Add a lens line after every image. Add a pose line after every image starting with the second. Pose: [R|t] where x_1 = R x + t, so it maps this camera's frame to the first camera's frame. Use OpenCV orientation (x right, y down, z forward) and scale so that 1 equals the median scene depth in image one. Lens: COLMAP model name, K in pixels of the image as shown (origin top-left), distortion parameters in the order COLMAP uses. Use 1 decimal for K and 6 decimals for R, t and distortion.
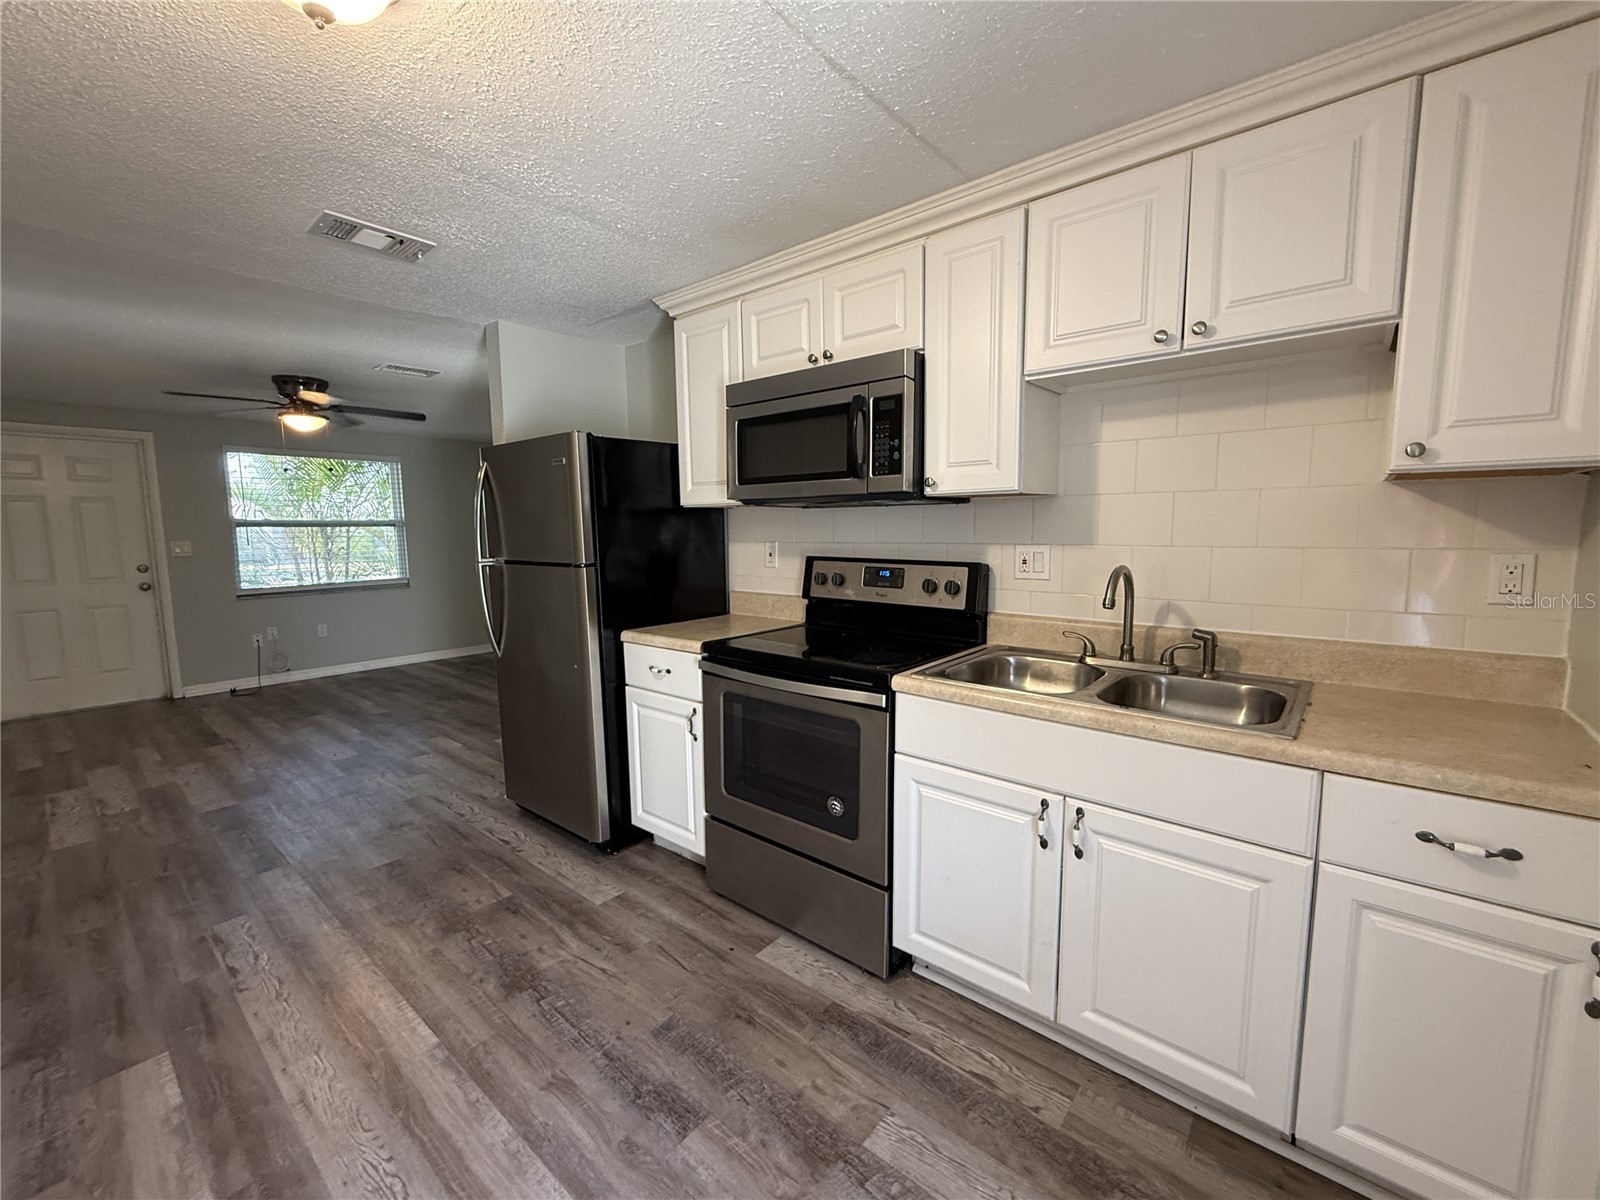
lens RADIAL K [[651.8, 0, 792.4], [0, 651.8, 601.0], [0, 0, 1]] dist [0.000350, 0.000036]
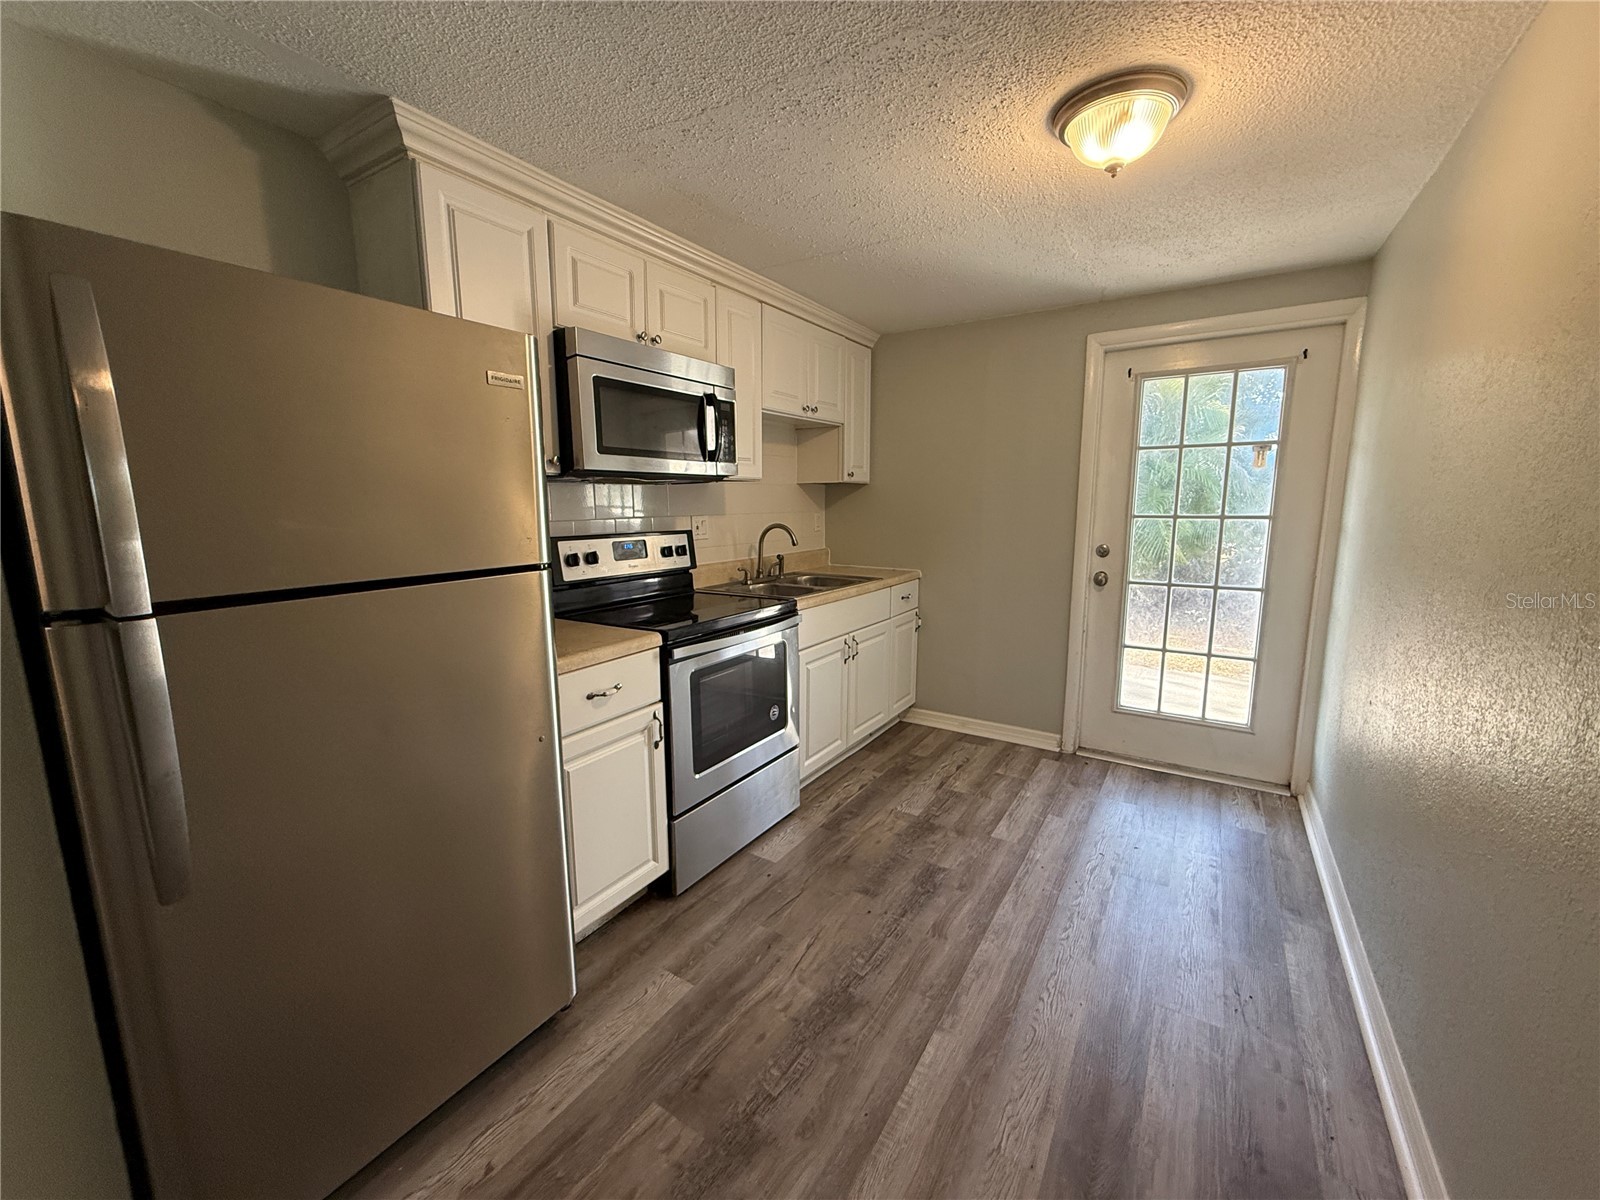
lens RADIAL K [[635.5, 0, 794.8], [0, 635.5, 601.1], [0, 0, 1]] dist [0.000832, 0.000181]
pose [[-0.121092, -0.146632, 0.981751, -1.144541], [0.121957, 0.979339, 0.161315, -0.109206], [-0.985121, 0.139265, -0.100707, 1.026999]]
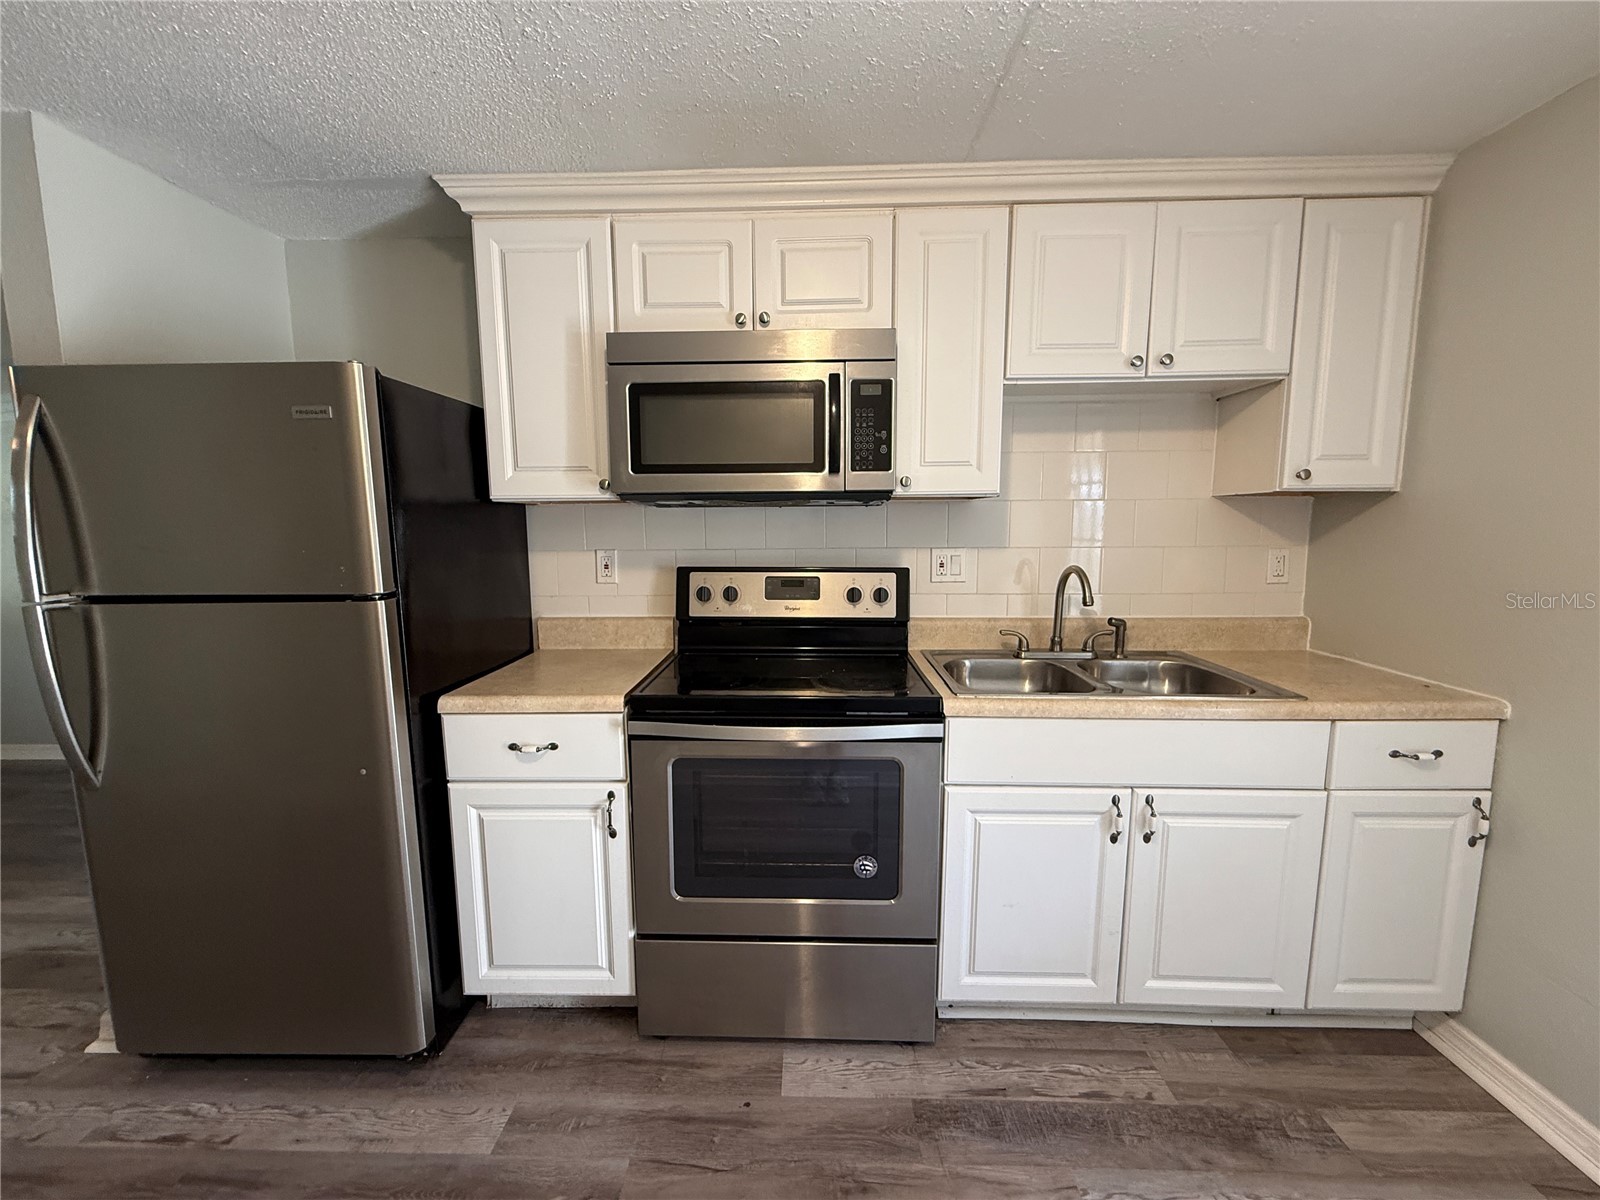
lens RADIAL K [[635.5, 0, 794.8], [0, 635.5, 601.1], [0, 0, 1]] dist [0.000832, 0.000181]
pose [[0.782882, -0.068396, 0.618400, -0.467935], [0.069918, 0.997315, 0.021790, -0.045244], [-0.618229, 0.026178, 0.785562, 0.398701]]
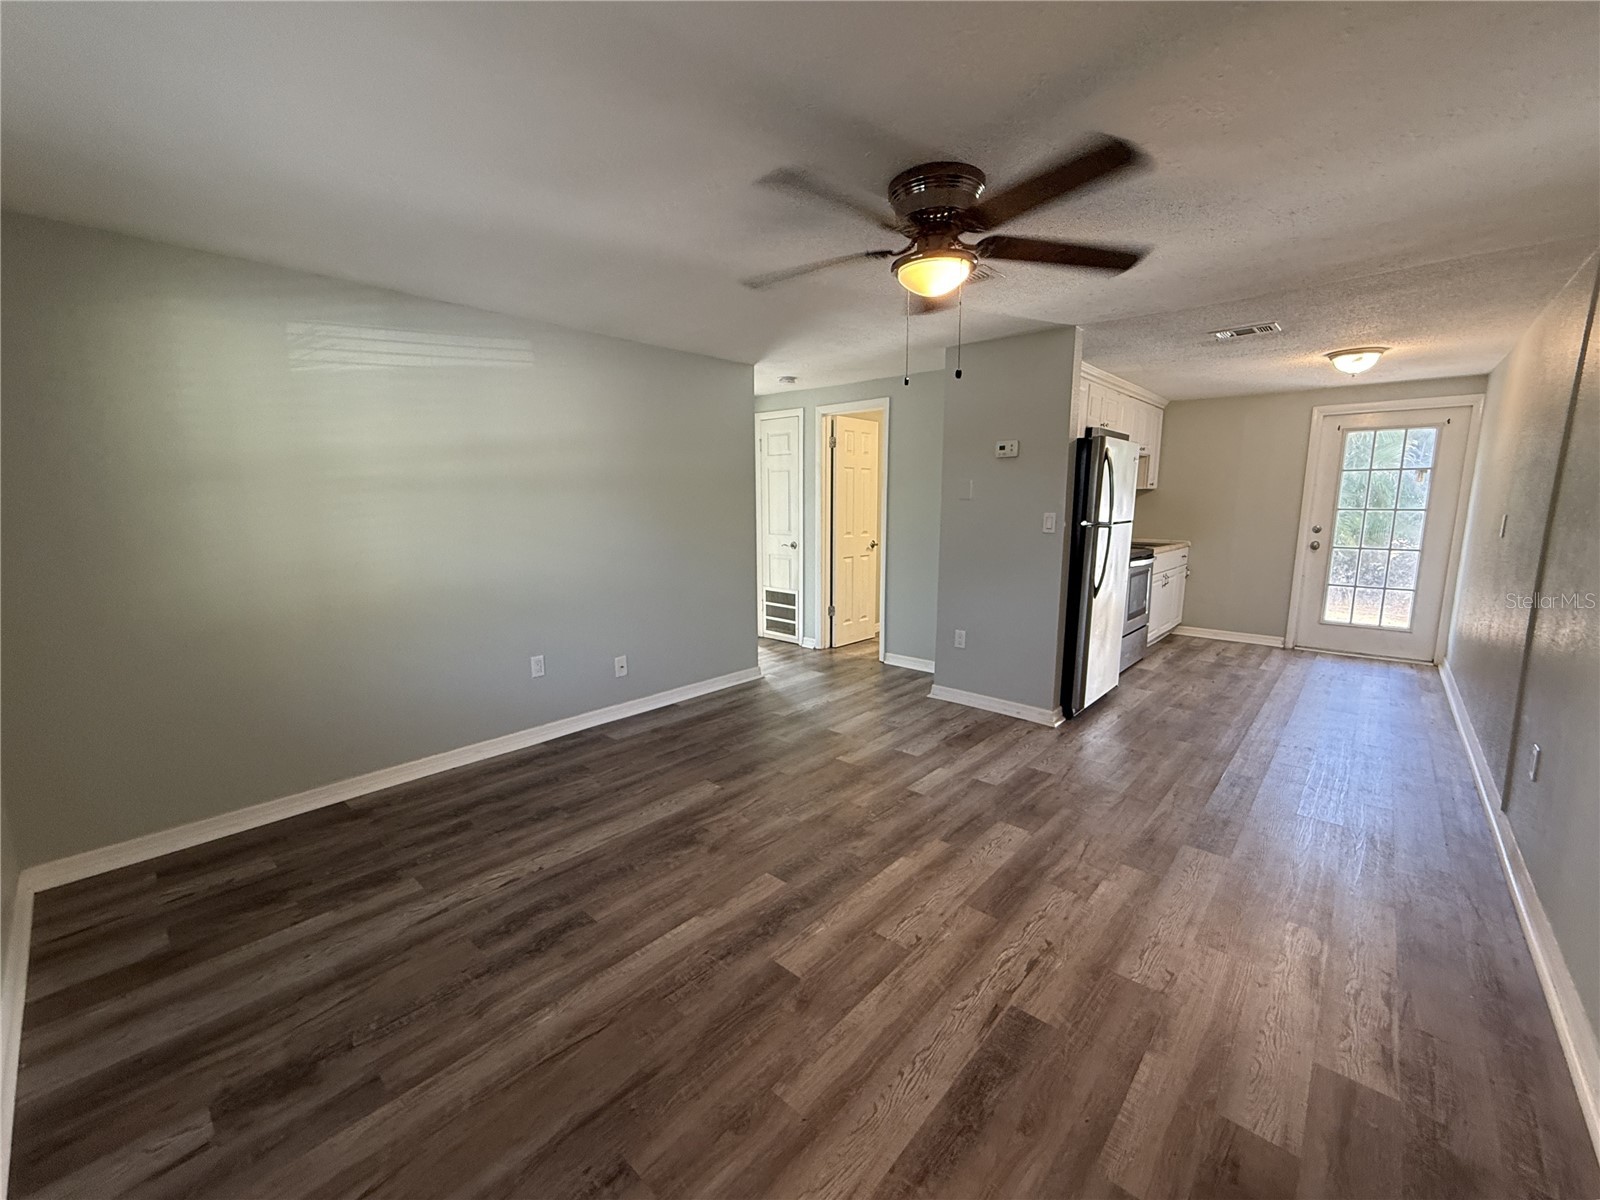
lens RADIAL K [[651.8, 0, 792.4], [0, 651.8, 601.0], [0, 0, 1]] dist [0.000350, 0.000036]
pose [[0.034546, -0.147166, 0.988508, -2.585166], [0.116888, 0.982905, 0.142247, -0.244521], [-0.992544, 0.110631, 0.051157, 2.244996]]
